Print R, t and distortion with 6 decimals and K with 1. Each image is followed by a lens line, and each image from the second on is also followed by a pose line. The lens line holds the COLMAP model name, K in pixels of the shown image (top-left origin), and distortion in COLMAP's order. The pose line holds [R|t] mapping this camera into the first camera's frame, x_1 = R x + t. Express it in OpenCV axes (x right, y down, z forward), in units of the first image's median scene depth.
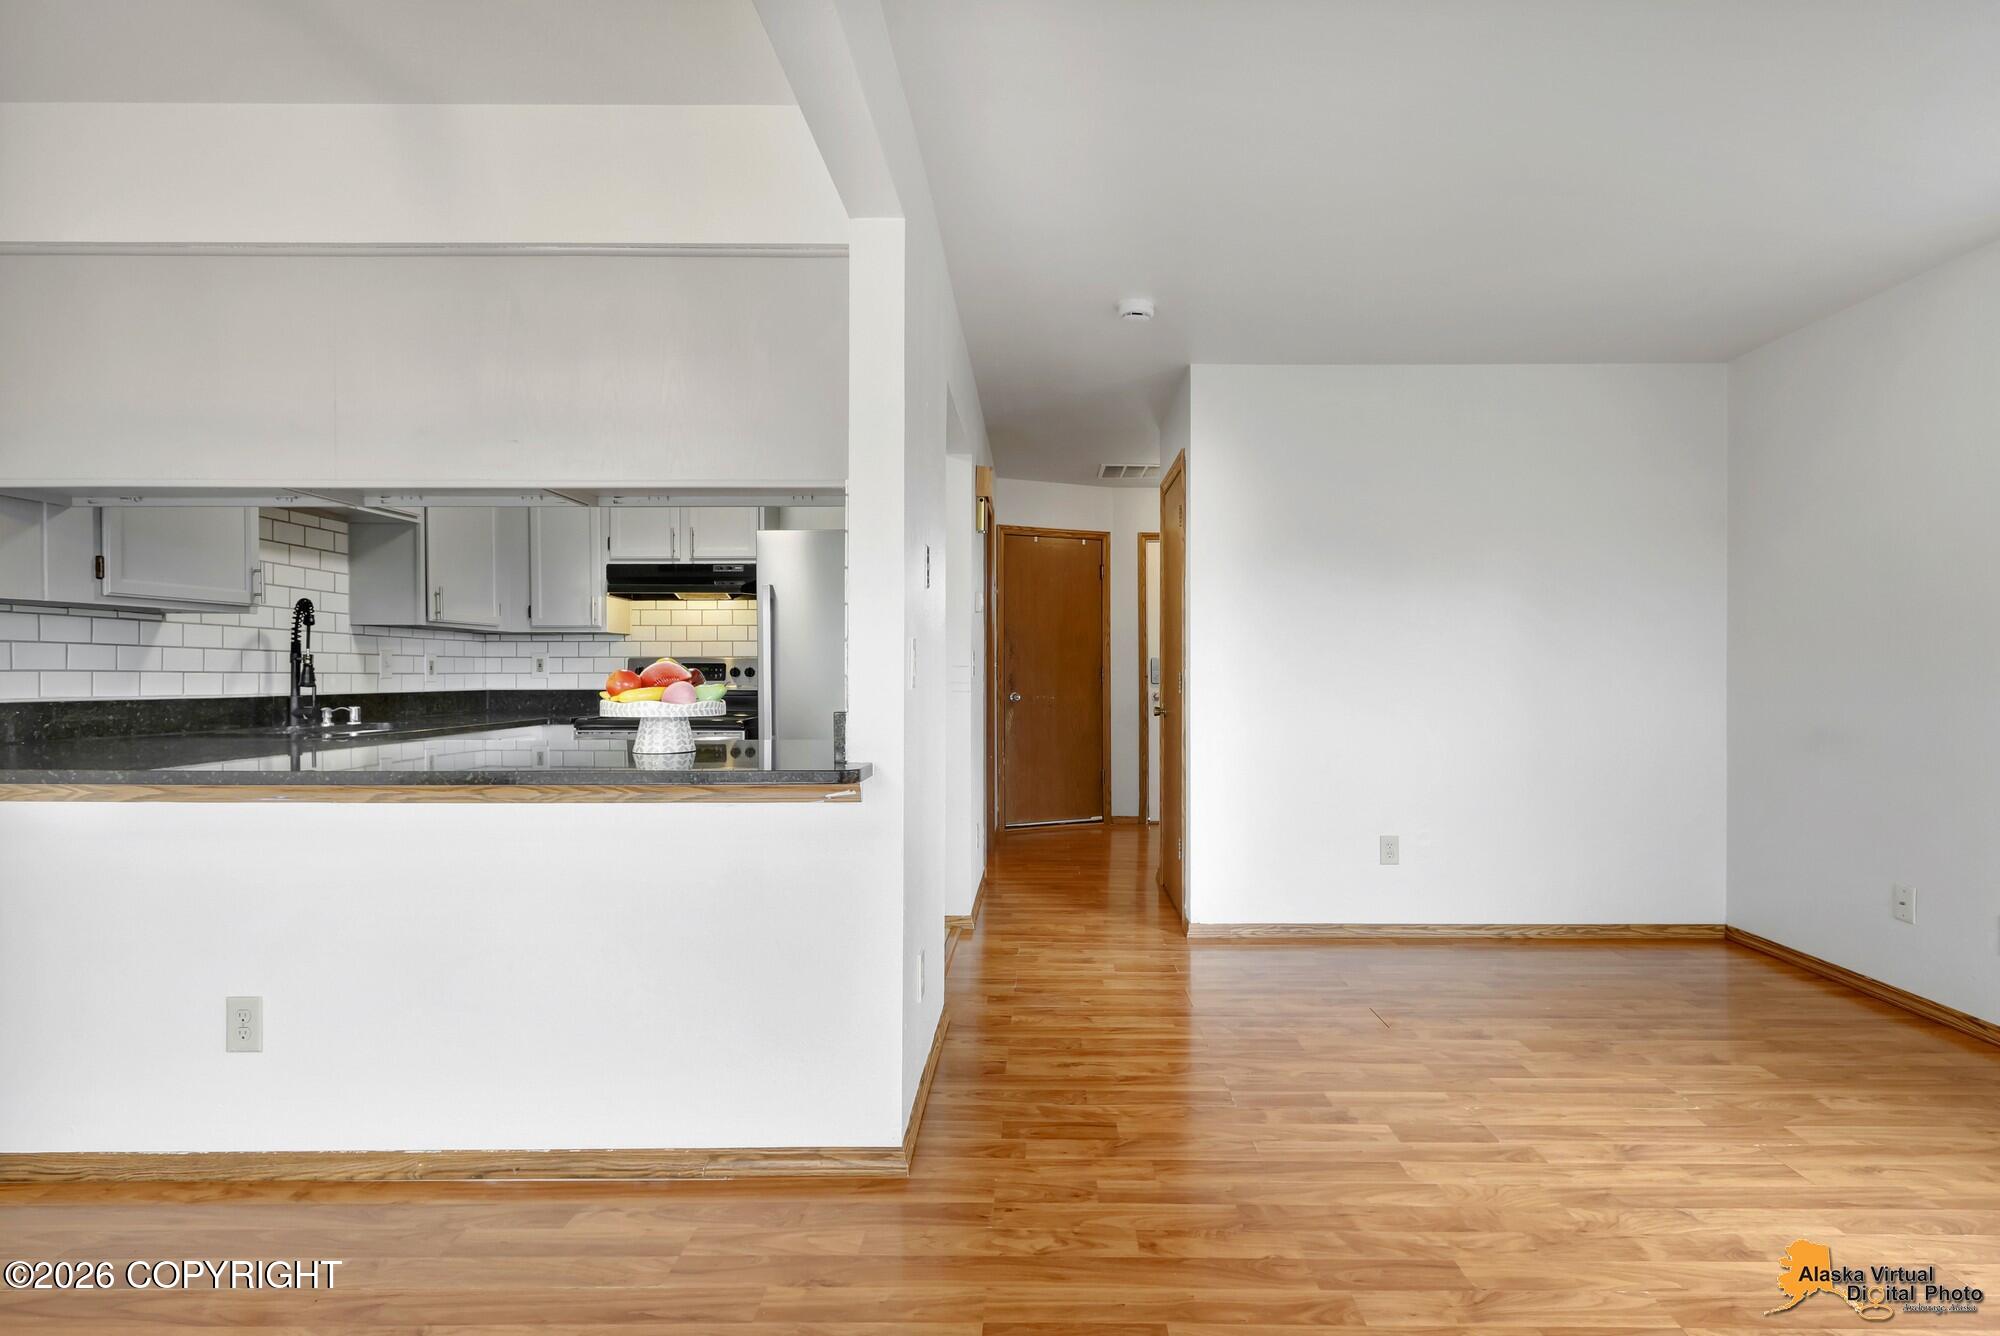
lens RADIAL K [[984.1, 0, 1030.1], [0, 984.1, 669.5], [0, 0, 1]] dist [0.001009, 0.000346]
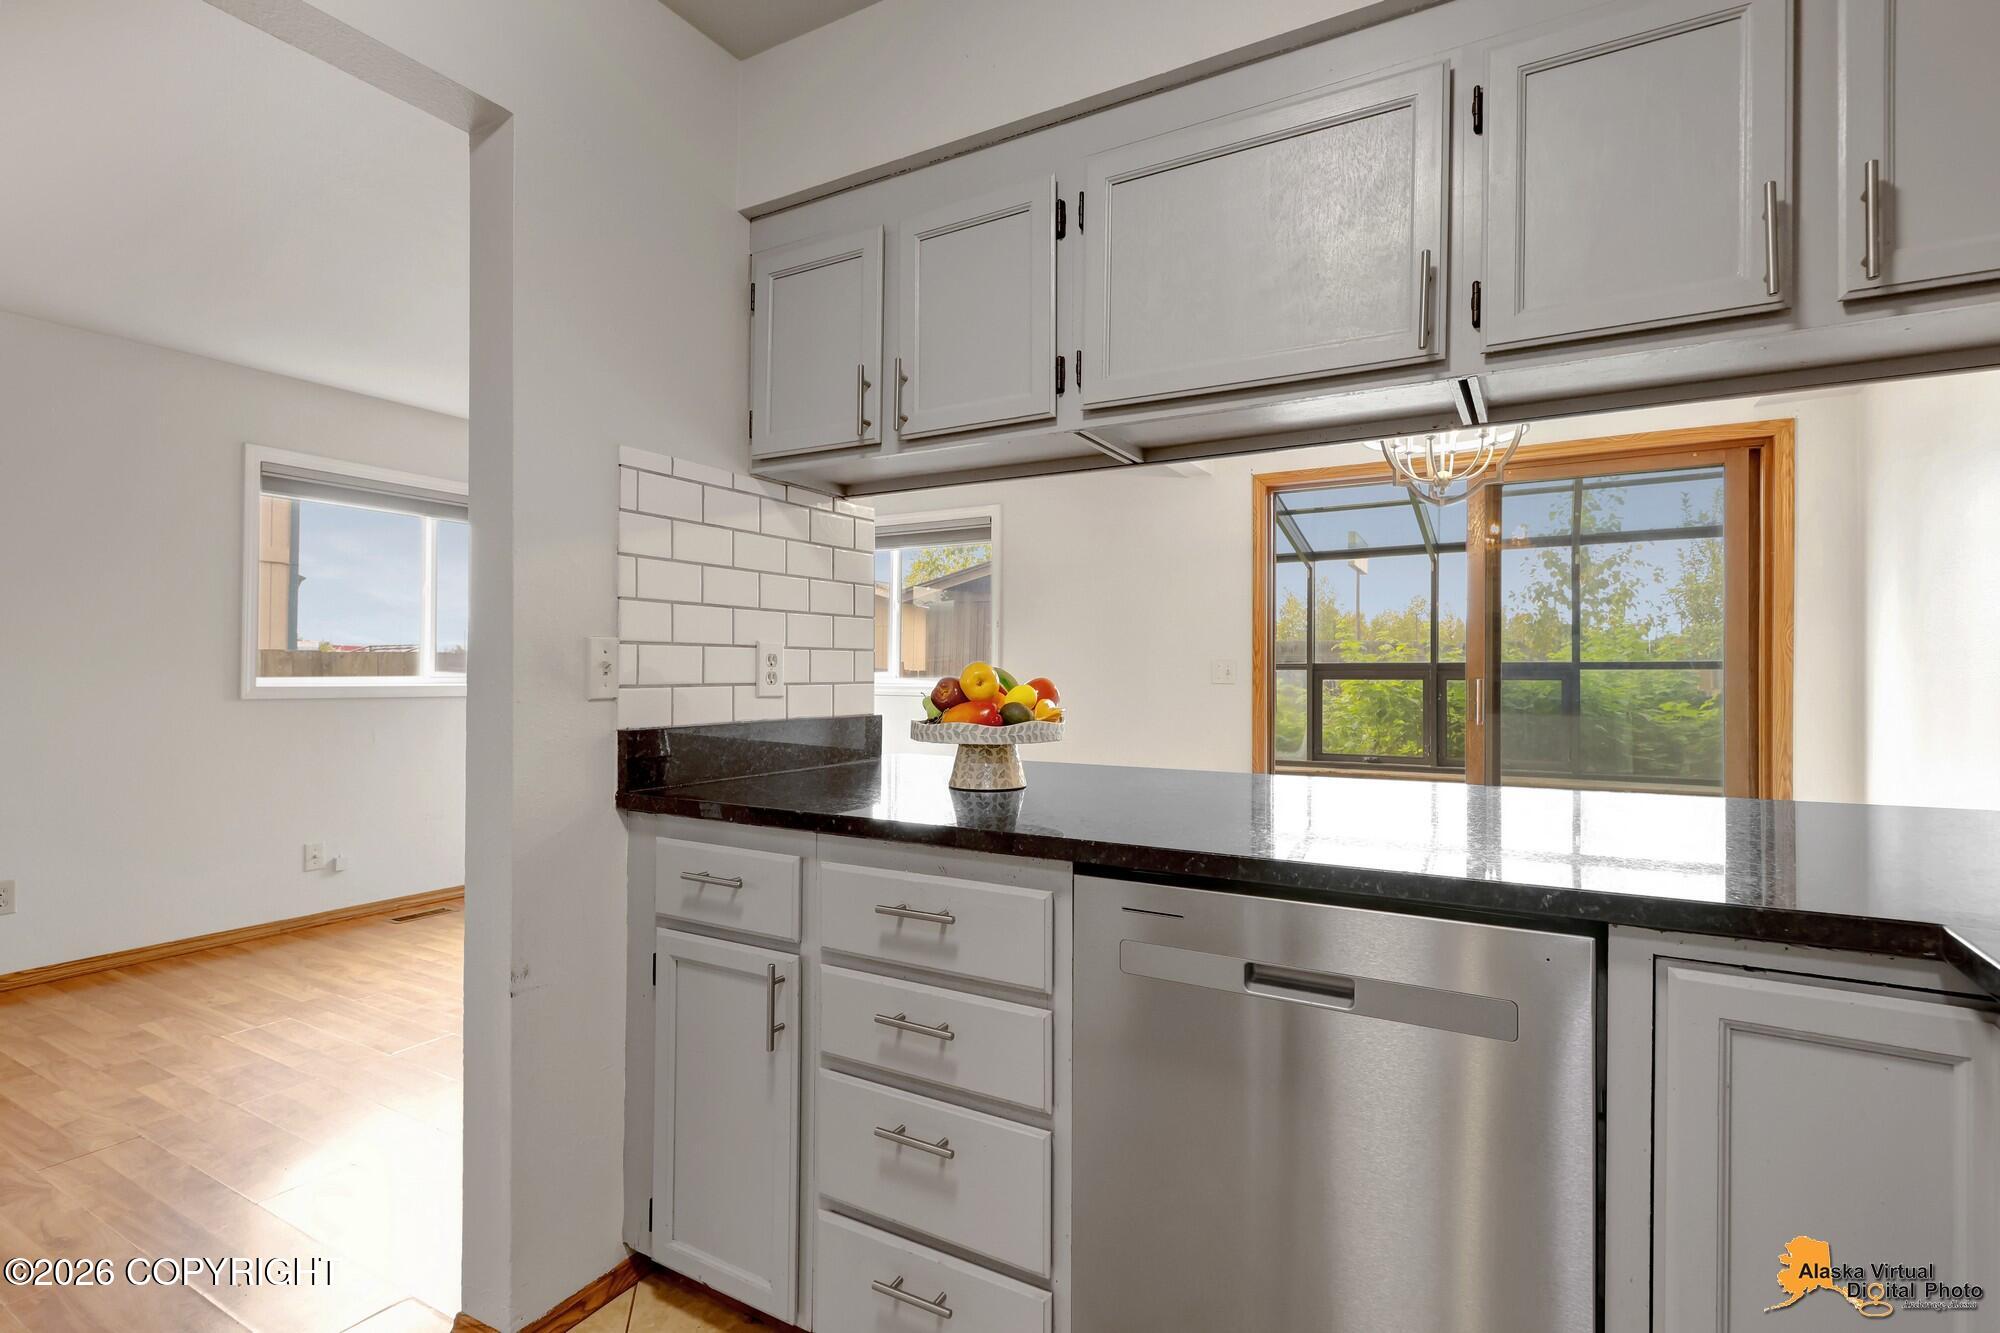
lens RADIAL K [[953.3, 0, 992.9], [0, 953.3, 663.4], [0, 0, 1]] dist [0.015387, -0.002498]
pose [[-0.865321, 0.003222, 0.501207, -0.650788], [-0.002022, 0.999949, -0.009919, -0.003603], [-0.501214, -0.009597, -0.865270, 1.434976]]
